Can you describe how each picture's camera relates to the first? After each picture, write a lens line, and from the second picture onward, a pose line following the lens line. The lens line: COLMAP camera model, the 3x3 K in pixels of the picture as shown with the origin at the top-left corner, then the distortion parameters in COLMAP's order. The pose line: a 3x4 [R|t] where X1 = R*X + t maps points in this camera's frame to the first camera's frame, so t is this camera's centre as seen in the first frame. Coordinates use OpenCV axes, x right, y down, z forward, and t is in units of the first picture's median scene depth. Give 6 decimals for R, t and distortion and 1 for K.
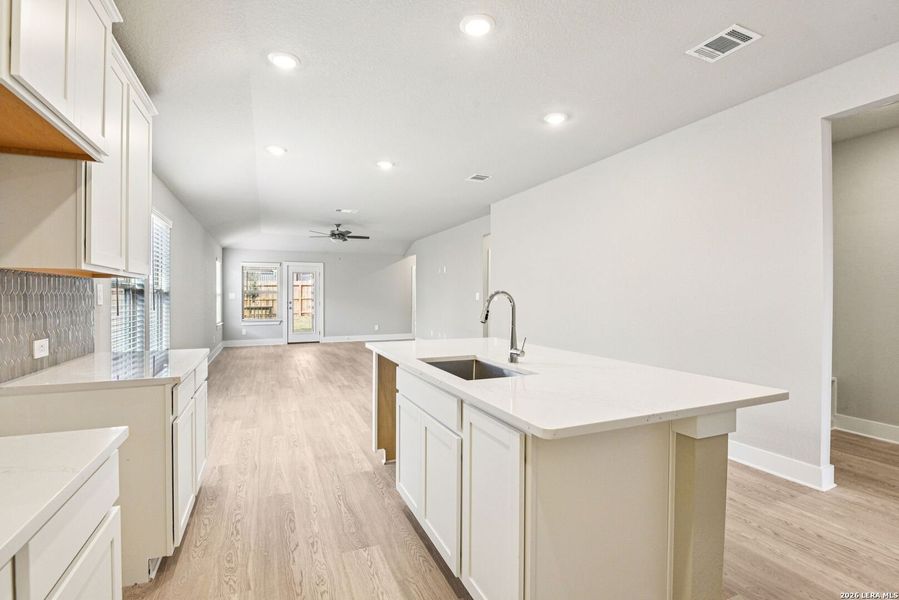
lens RADIAL K [[421.5, 0, 444.1], [0, 421.5, 300.8], [0, 0, 1]] dist [-0.013157, 0.000000]
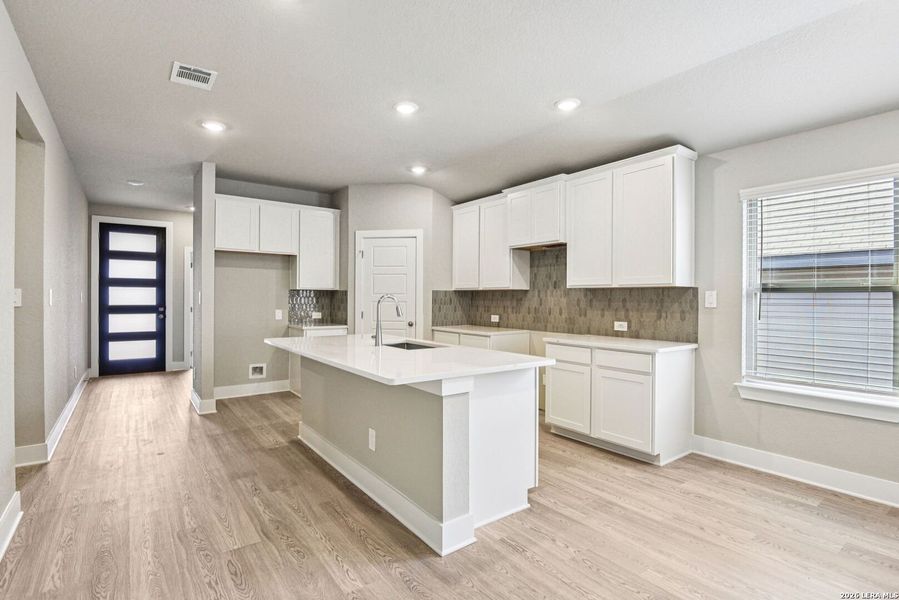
lens RADIAL K [[421.5, 0, 451.3], [0, 421.5, 304.9], [0, 0, 1]] dist [-0.013157, 0.000000]
pose [[-0.970819, -0.007759, -0.239689, 0.265072], [-0.013709, 0.999638, 0.023169, -0.019692], [0.239422, 0.025779, -0.970573, 2.418376]]
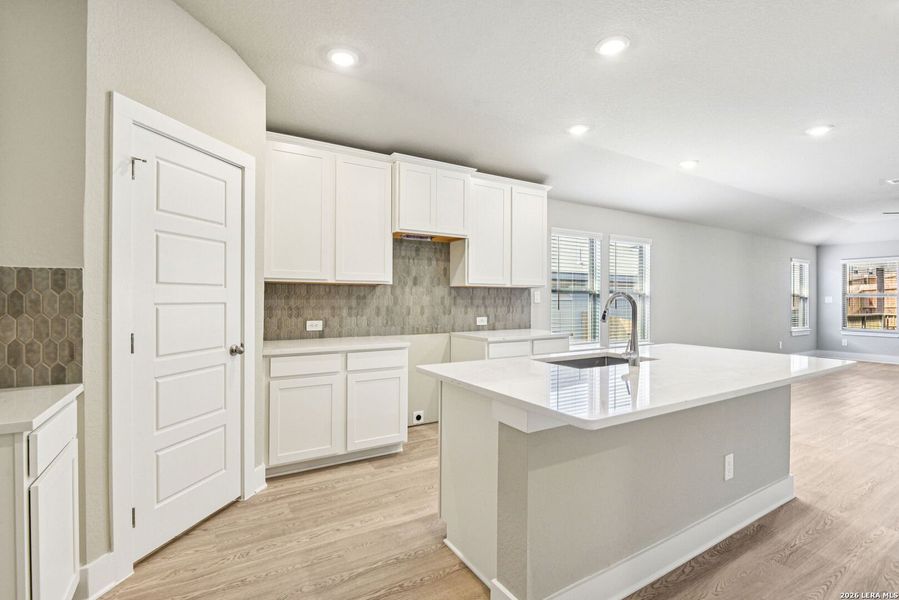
lens RADIAL K [[421.5, 0, 446.6], [0, 421.5, 288.2], [0, 0, 1]] dist [-0.013157, 0.000000]
pose [[0.132598, -0.026340, -0.990820, 1.092054], [-0.015271, 0.999474, -0.028614, 0.005250], [0.991052, 0.018925, 0.132126, 0.448896]]
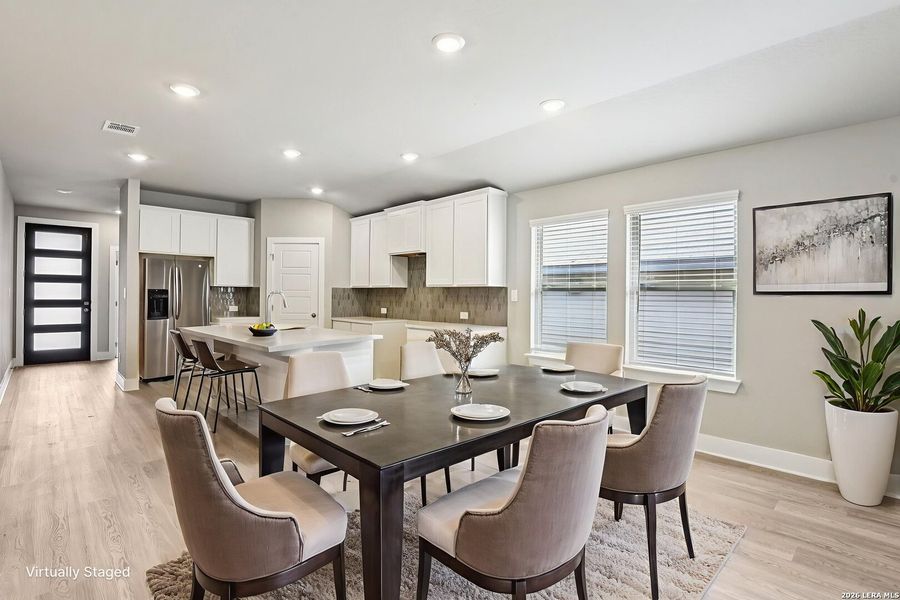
lens RADIAL K [[421.9, 0, 450.0], [0, 421.9, 298.9], [0, 0, 1]] dist [-0.013157, 0.000000]
pose [[-0.934891, -0.012441, -0.354718, 0.067346], [-0.018846, 0.999716, 0.014607, -0.026798], [0.354435, 0.020341, -0.934859, 3.067392]]
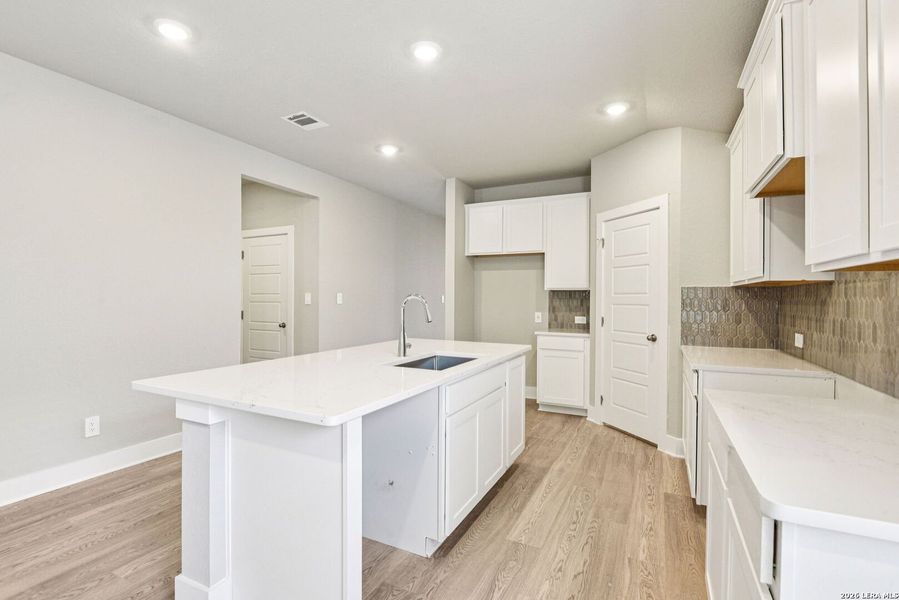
lens RADIAL K [[421.5, 0, 449.4], [0, 421.5, 302.3], [0, 0, 1]] dist [-0.013157, 0.000000]
pose [[-0.654818, -0.013704, 0.755662, -0.790895], [0.001492, 0.999810, 0.019425, -0.022884], [-0.755785, 0.013848, -0.654673, 1.670178]]
